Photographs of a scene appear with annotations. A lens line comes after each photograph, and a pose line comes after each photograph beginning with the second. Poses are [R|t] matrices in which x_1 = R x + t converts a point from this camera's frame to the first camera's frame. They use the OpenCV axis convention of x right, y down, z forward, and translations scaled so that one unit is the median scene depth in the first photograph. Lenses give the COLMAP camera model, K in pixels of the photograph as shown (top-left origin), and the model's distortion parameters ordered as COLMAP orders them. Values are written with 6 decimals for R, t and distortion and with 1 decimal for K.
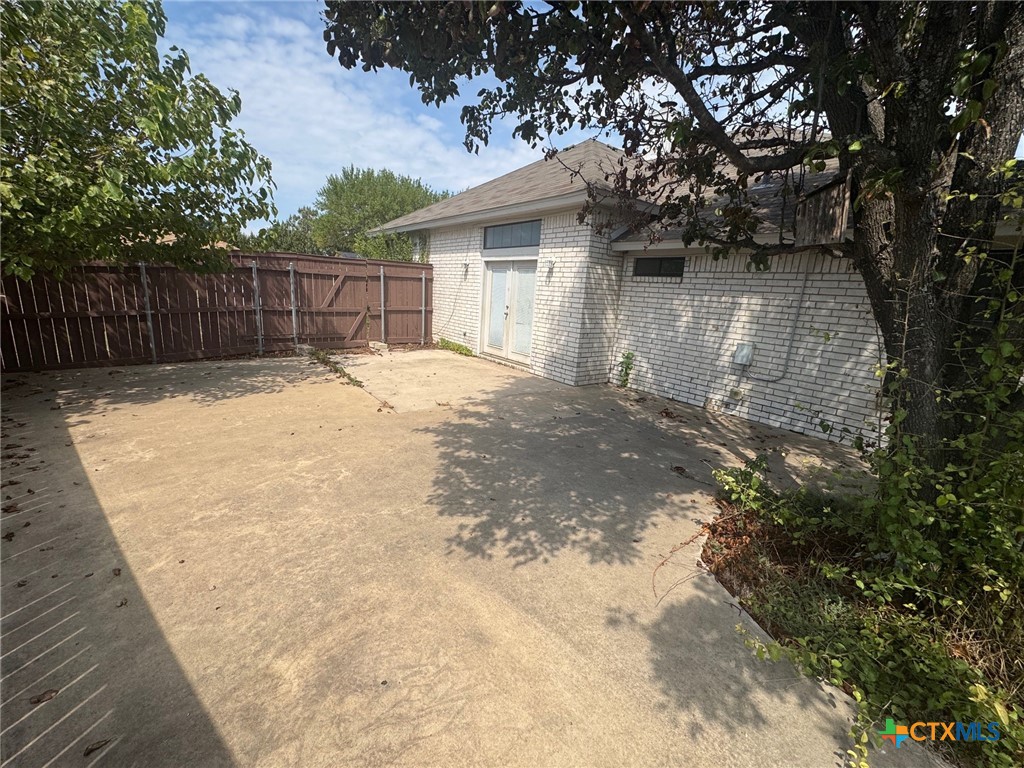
lens RADIAL K [[407.8, 0, 512.0], [0, 407.8, 384.0], [0, 0, 1]] dist [0.000396, 0.000079]
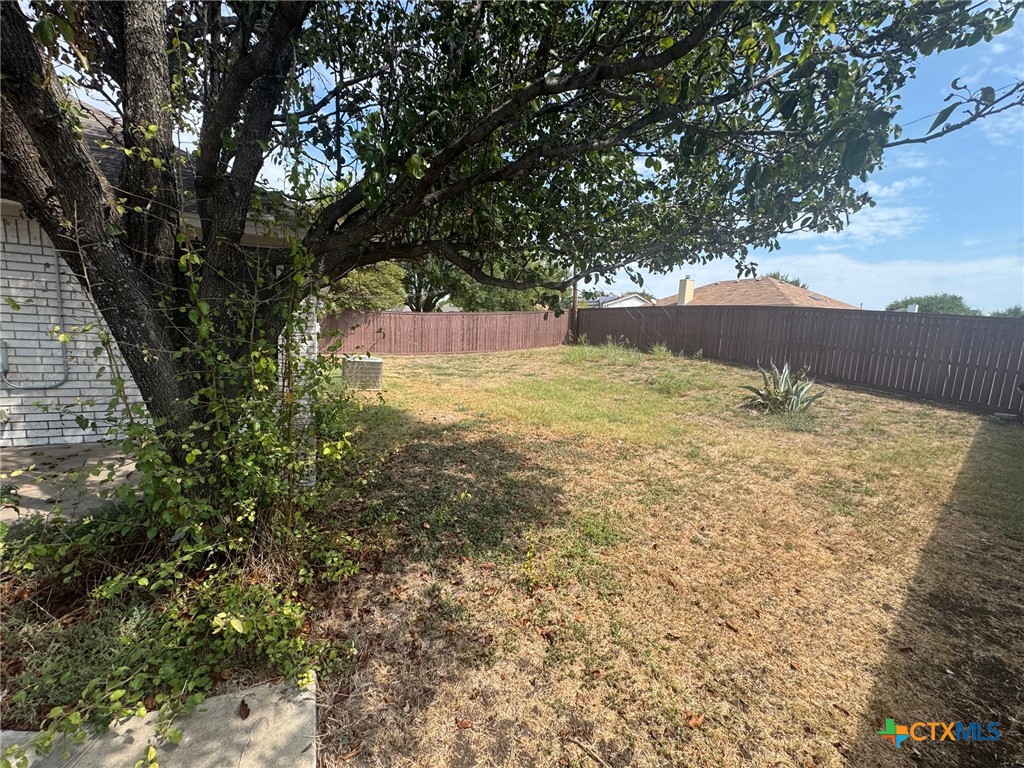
lens RADIAL K [[407.8, 0, 512.0], [0, 407.8, 384.0], [0, 0, 1]] dist [0.000396, 0.000079]
pose [[0.207589, -0.182629, 0.961017, 0.240274], [0.180759, 0.972661, 0.145796, 0.088103], [-0.961370, 0.143447, 0.234926, -0.026805]]
